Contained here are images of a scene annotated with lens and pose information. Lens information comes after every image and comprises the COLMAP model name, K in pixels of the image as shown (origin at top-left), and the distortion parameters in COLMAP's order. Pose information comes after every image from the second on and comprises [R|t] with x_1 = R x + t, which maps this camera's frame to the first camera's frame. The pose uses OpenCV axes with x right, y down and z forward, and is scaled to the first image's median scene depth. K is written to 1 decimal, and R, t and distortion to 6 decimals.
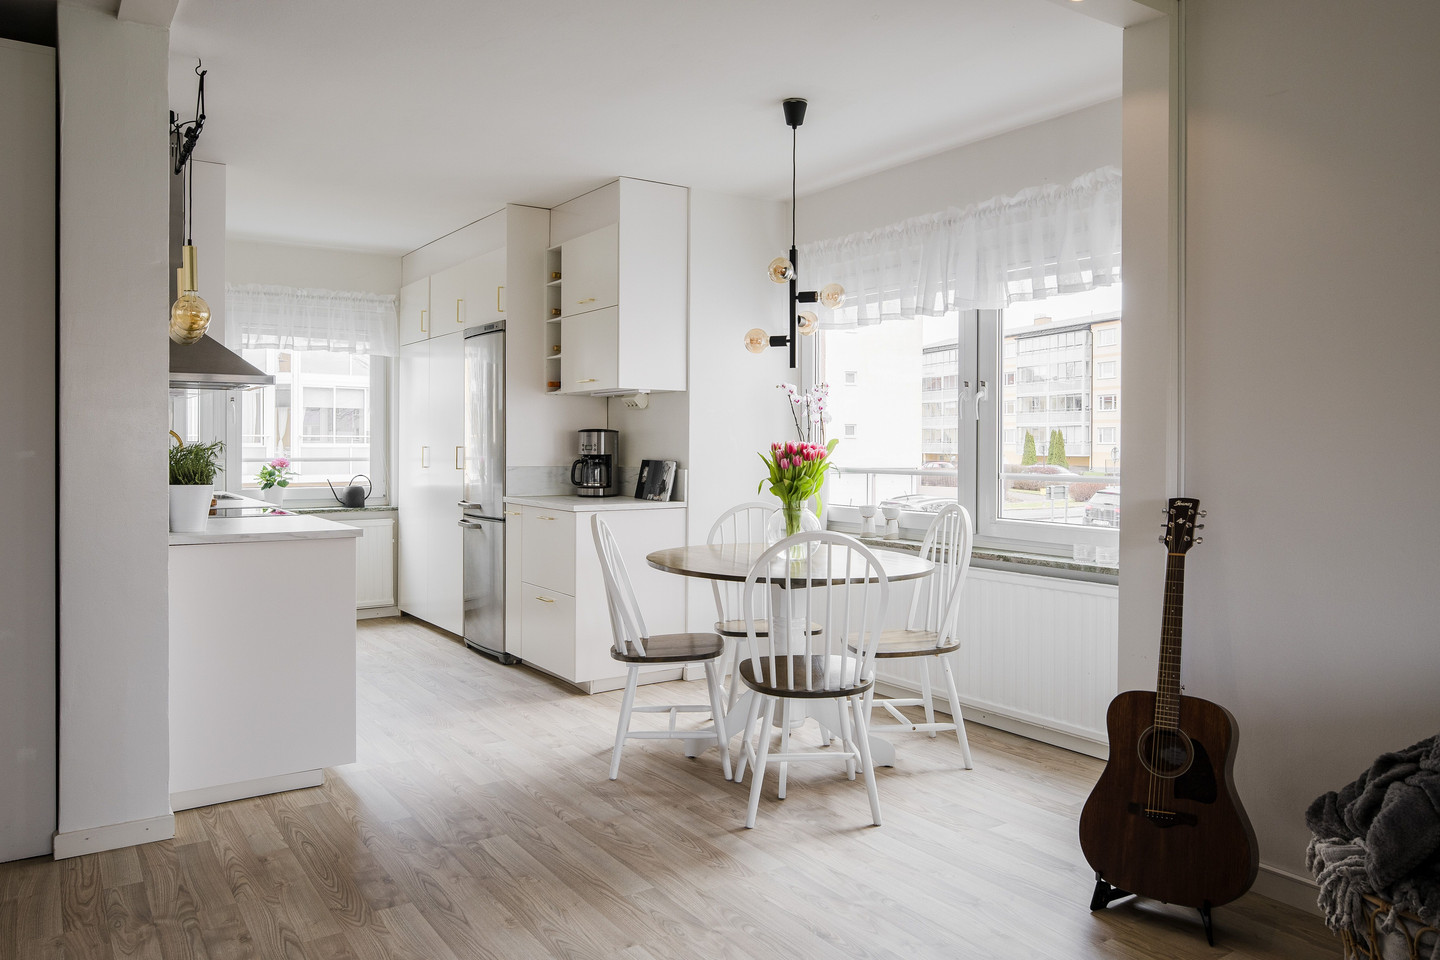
lens RADIAL K [[1001.9, 0, 692.9], [0, 1001.9, 440.9], [0, 0, 1]] dist [-0.018435, 0.012259]
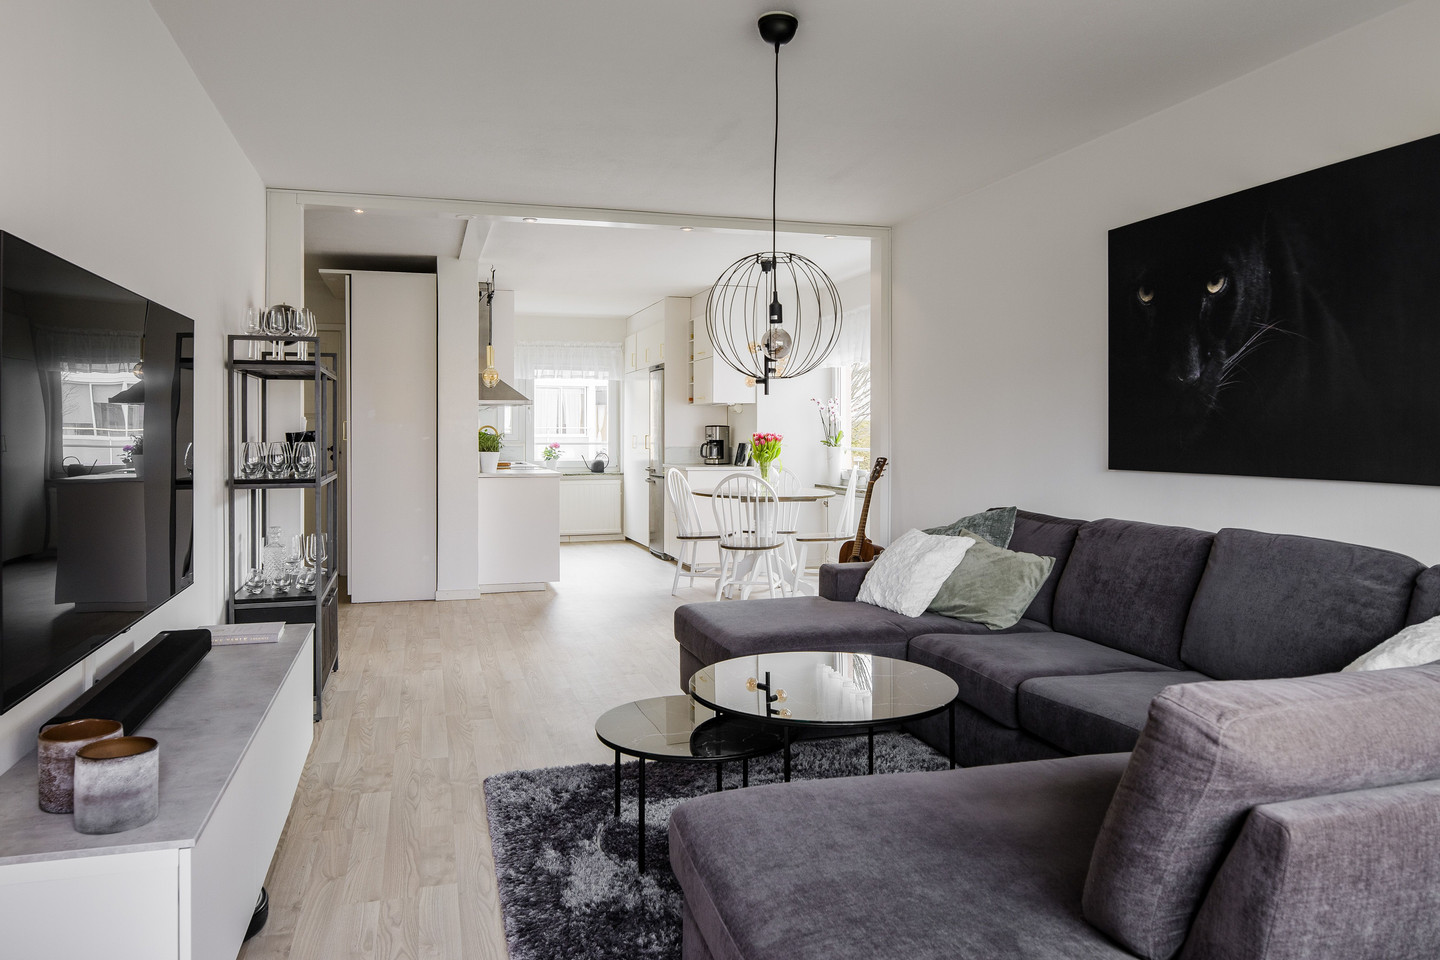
lens RADIAL K [[973.5, 0, 724.5], [0, 973.5, 414.1], [0, 0, 1]] dist [-0.010033, 0.004865]
pose [[0.960210, -0.007464, -0.279180, 0.413617], [0.002648, 0.999841, -0.017622, -0.001293], [0.279267, 0.016182, 0.960077, -0.642594]]
